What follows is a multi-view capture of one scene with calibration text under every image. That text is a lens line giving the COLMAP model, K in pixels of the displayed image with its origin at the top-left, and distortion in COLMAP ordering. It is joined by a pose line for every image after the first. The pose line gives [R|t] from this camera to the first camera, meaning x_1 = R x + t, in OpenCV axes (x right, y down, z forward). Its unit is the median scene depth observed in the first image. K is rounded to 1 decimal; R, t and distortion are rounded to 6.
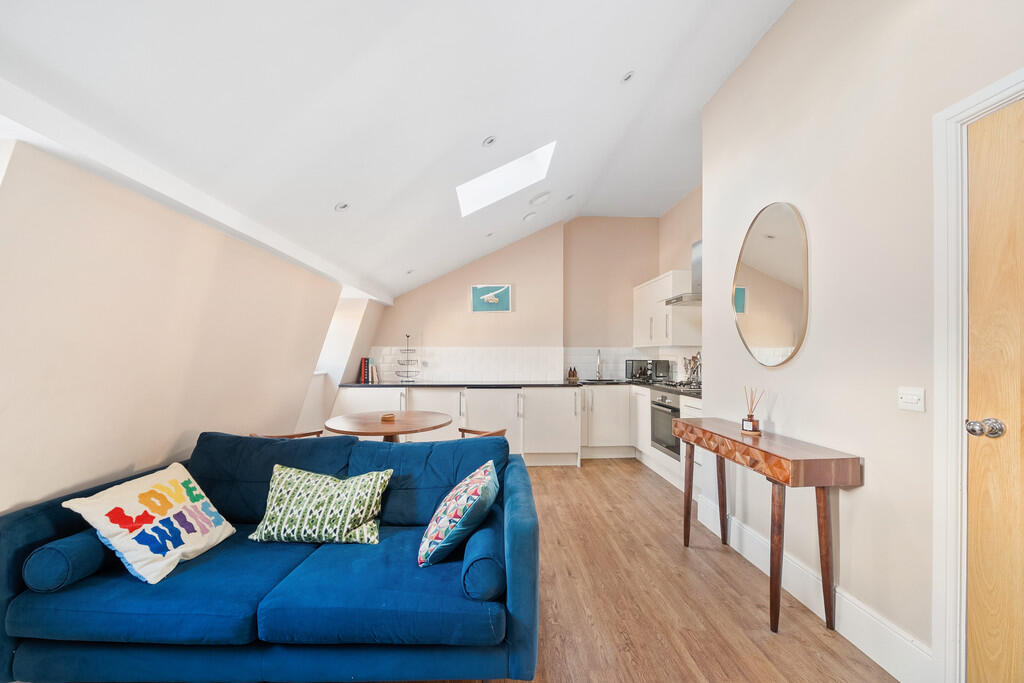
lens RADIAL K [[399.1, 0, 508.9], [0, 399.1, 352.1], [0, 0, 1]] dist [-0.000718, -0.000042]
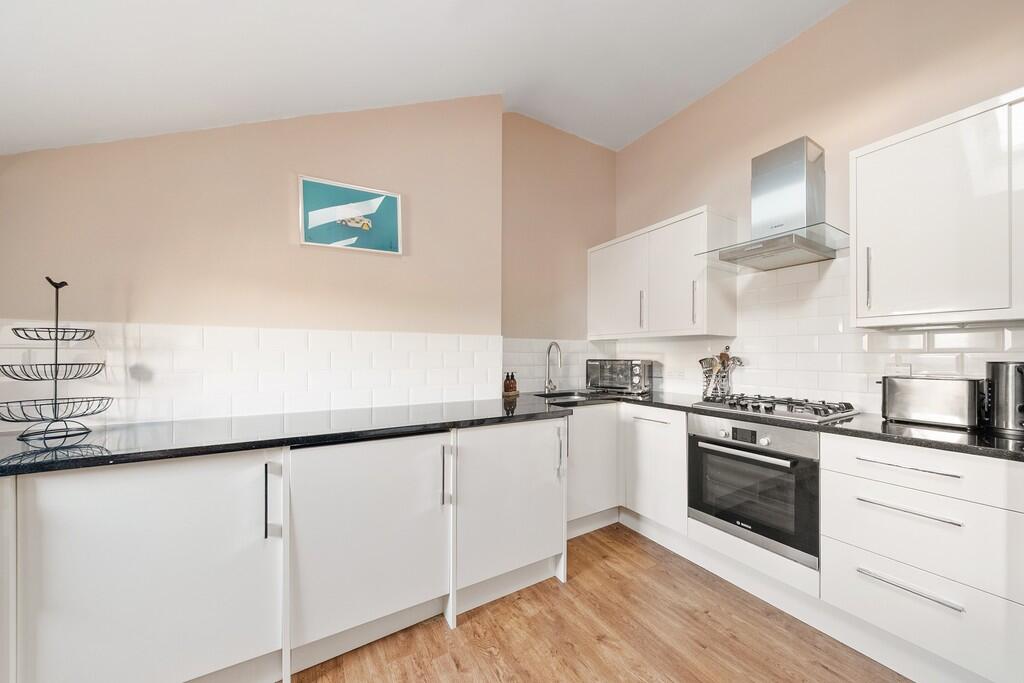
lens RADIAL K [[353.3, 0, 516.2], [0, 353.3, 356.2], [0, 0, 1]] dist [0.002052, 0.000061]
pose [[0.882625, 0.000118, 0.470079, -0.076991], [-0.004837, 0.999949, 0.008832, 0.011088], [-0.470054, -0.010069, 0.882580, 0.652271]]
